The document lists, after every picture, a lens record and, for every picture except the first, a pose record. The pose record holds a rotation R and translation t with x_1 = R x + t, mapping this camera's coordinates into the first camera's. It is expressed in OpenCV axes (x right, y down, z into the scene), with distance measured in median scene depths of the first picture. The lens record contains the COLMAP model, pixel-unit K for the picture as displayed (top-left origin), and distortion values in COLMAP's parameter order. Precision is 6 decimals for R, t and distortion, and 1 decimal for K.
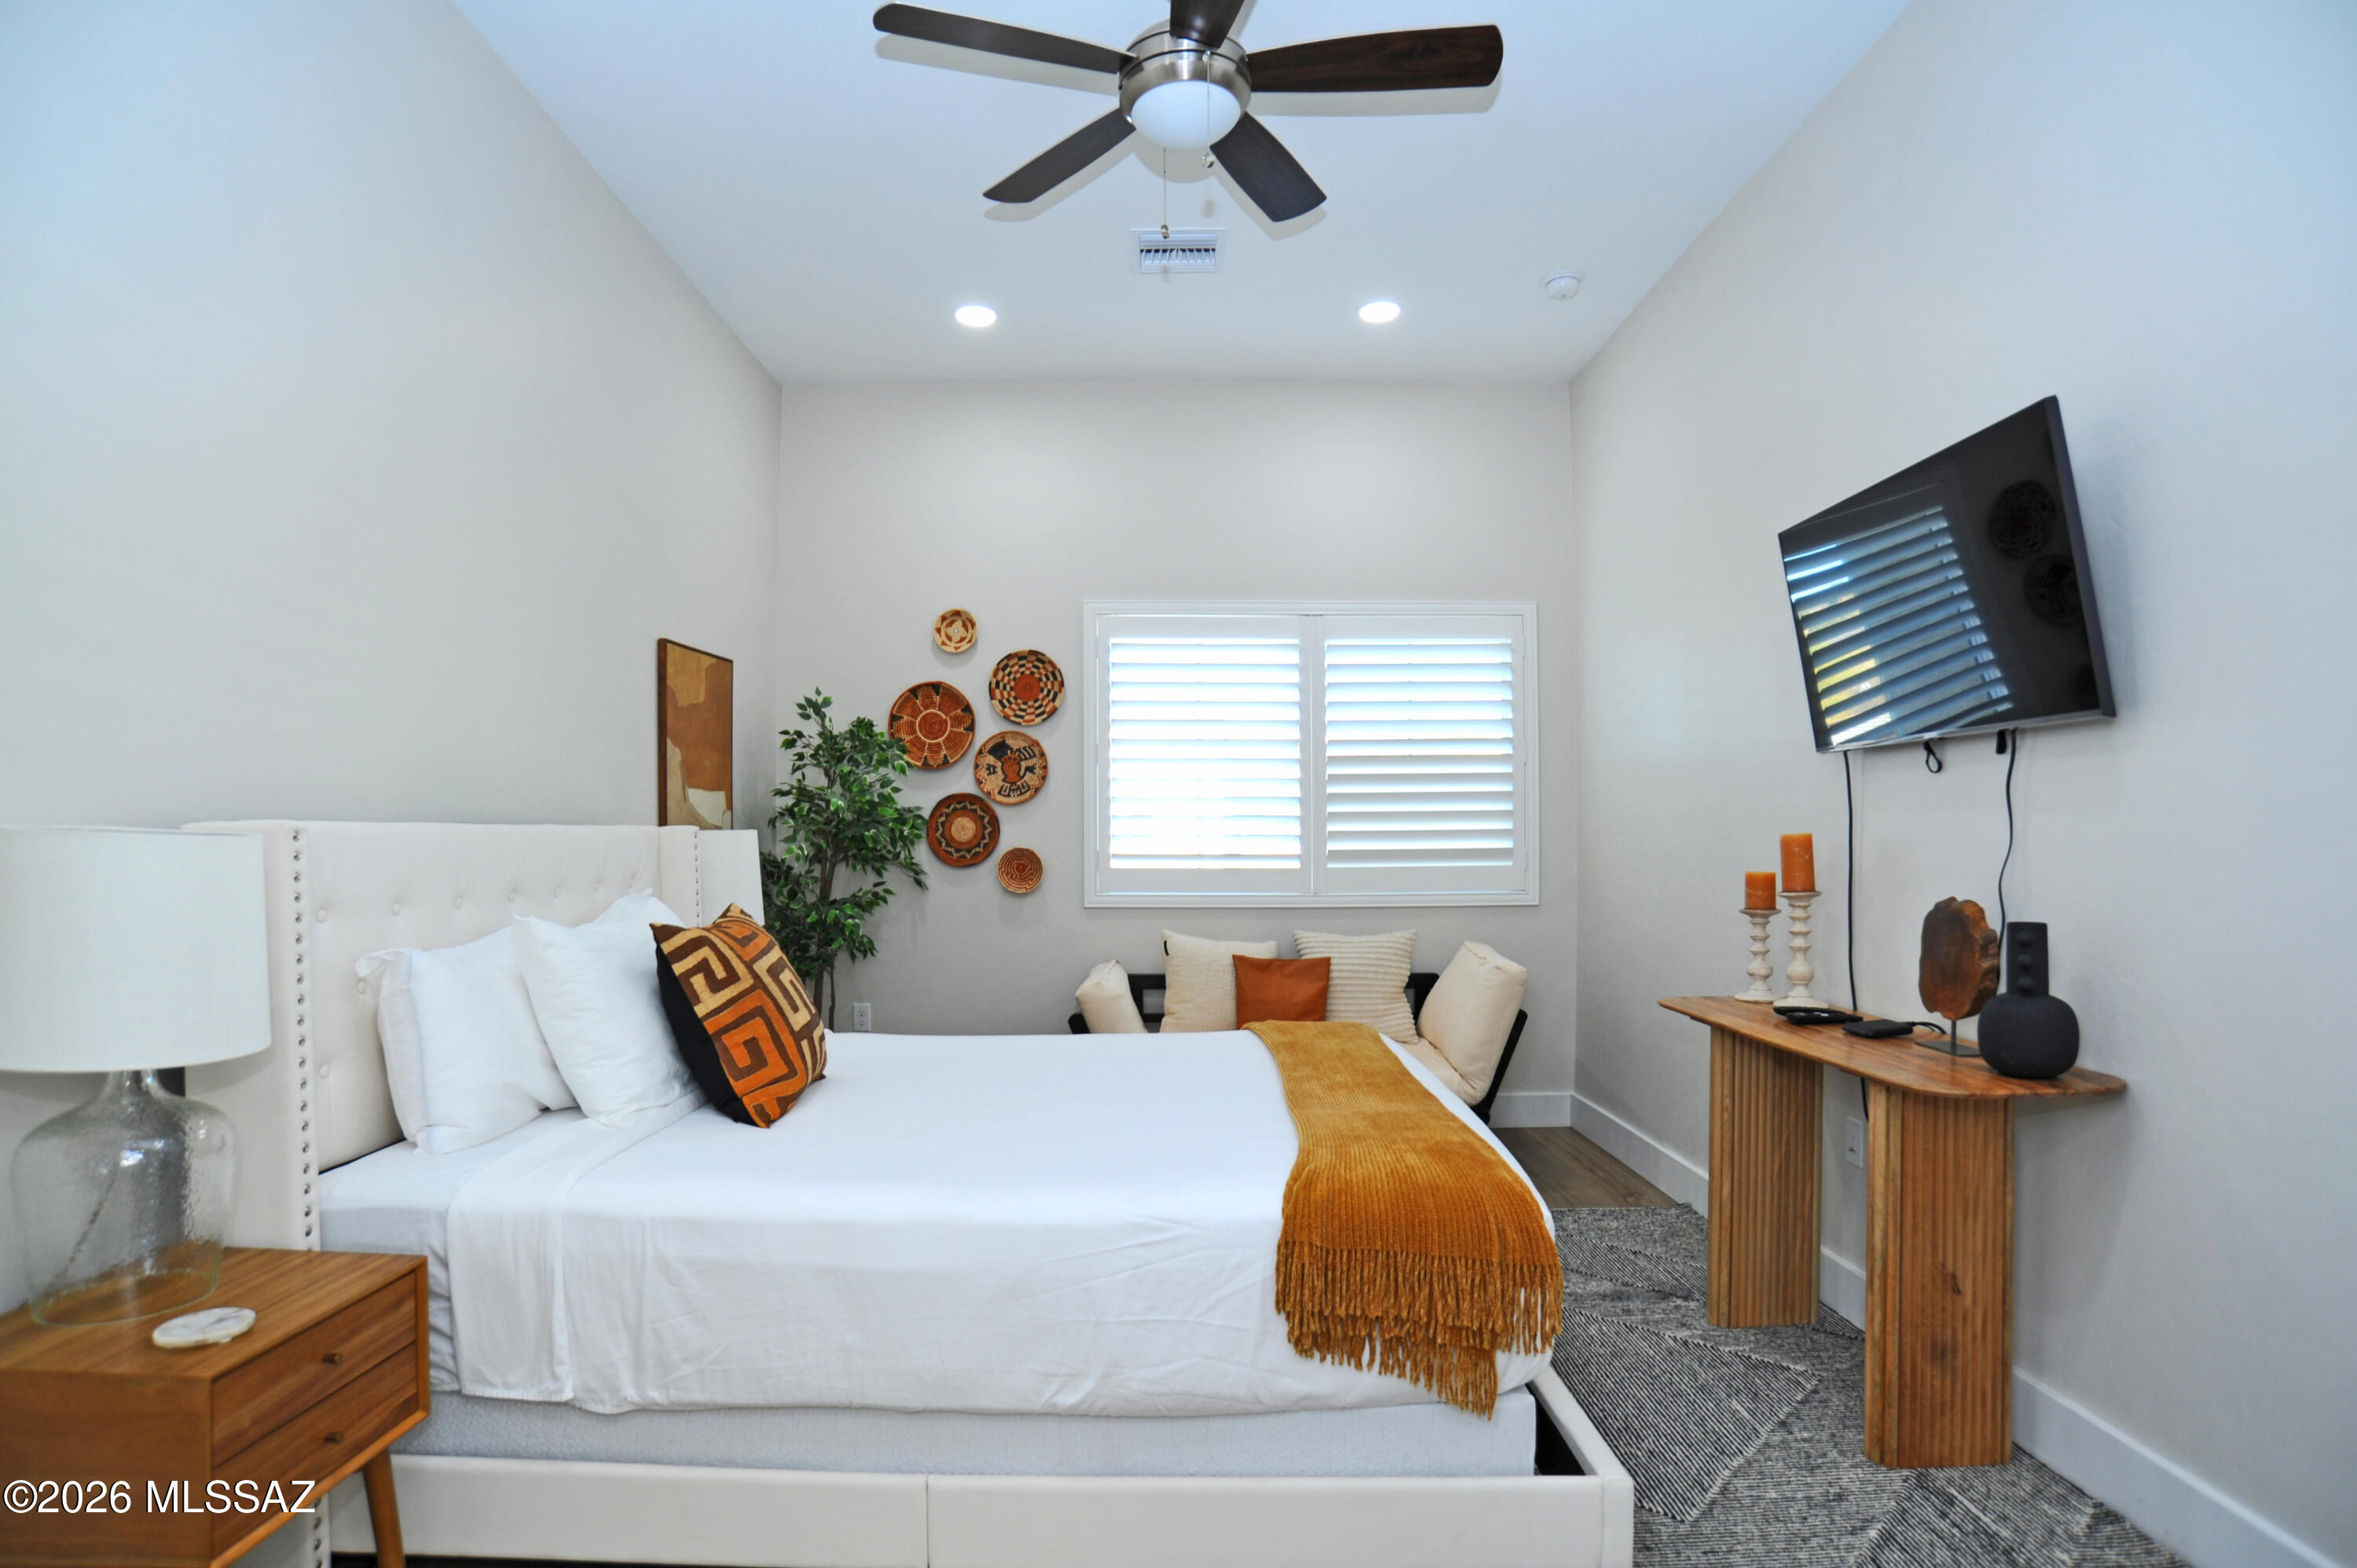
lens RADIAL K [[1292.6, 0, 1178.5], [0, 1292.6, 784.0], [0, 0, 1]] dist [-0.076764, -0.000233]
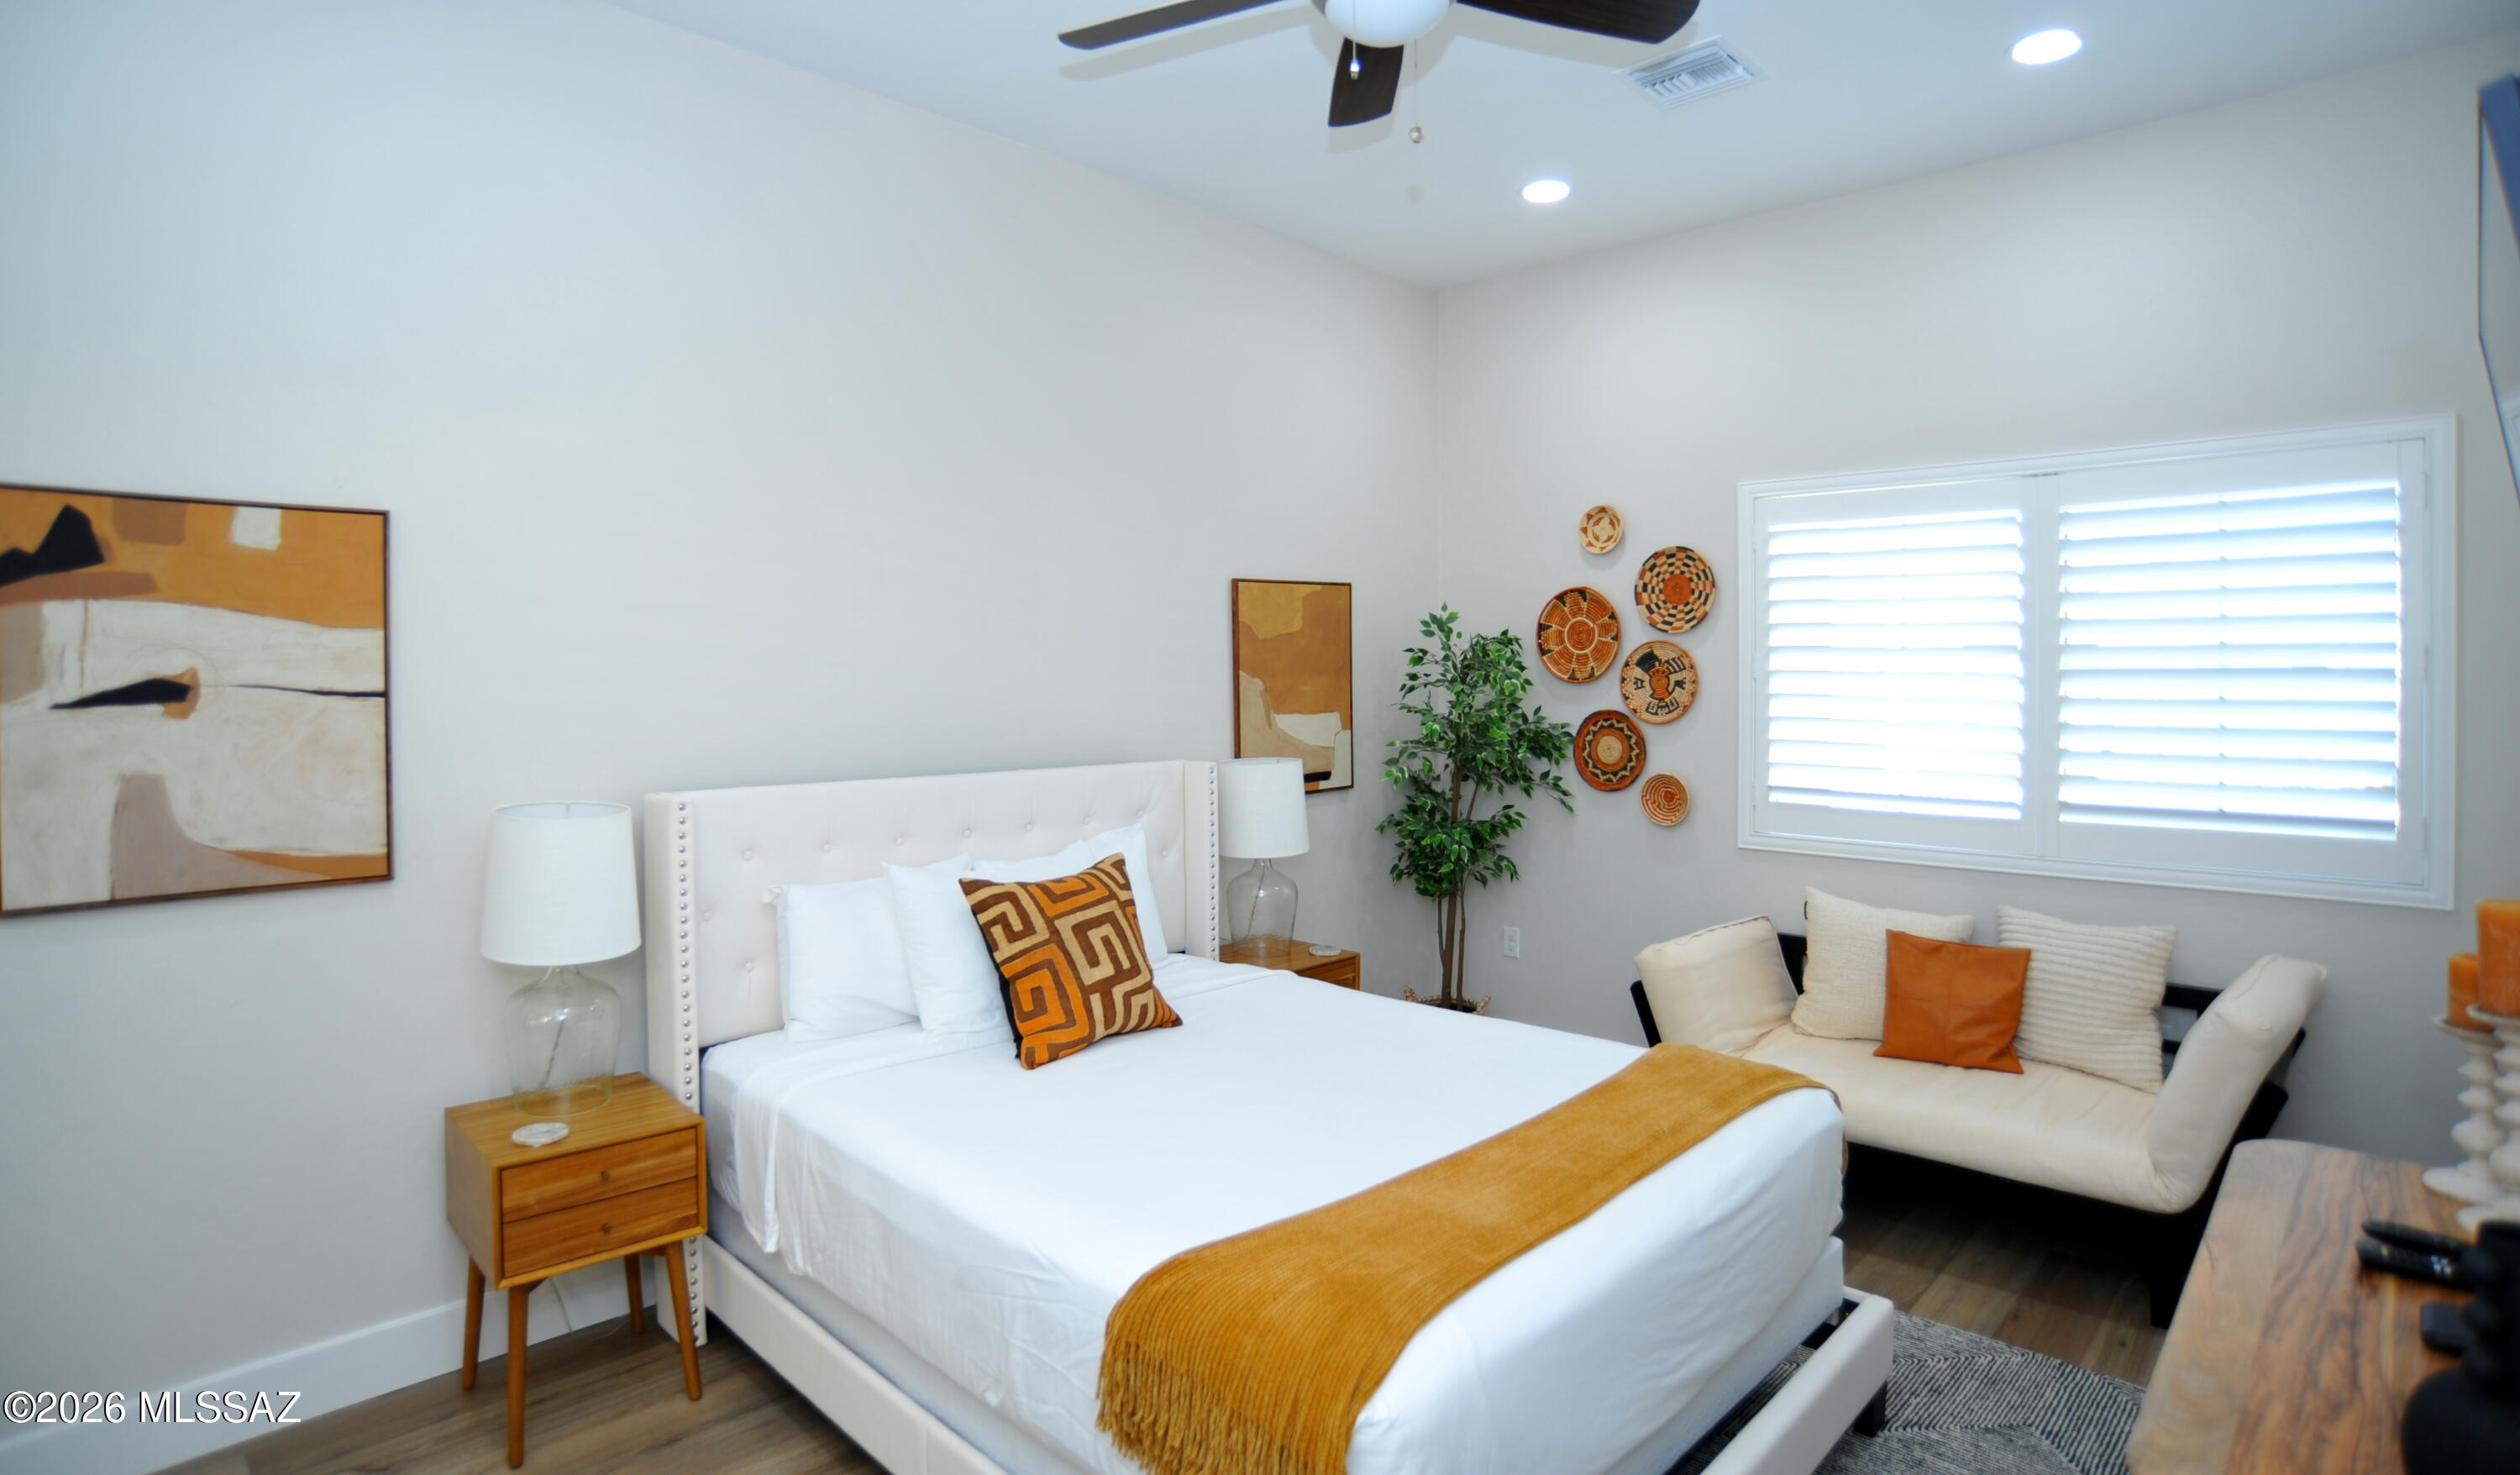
lens RADIAL K [[1353.2, 0, 1203.1], [0, 1353.2, 647.6], [0, 0, 1]] dist [-0.069424, 0.000419]
pose [[0.698801, -0.006359, -0.715288, 0.309322], [0.024024, 0.999605, 0.014584, -0.057120], [0.714913, -0.027376, 0.698678, 0.140411]]
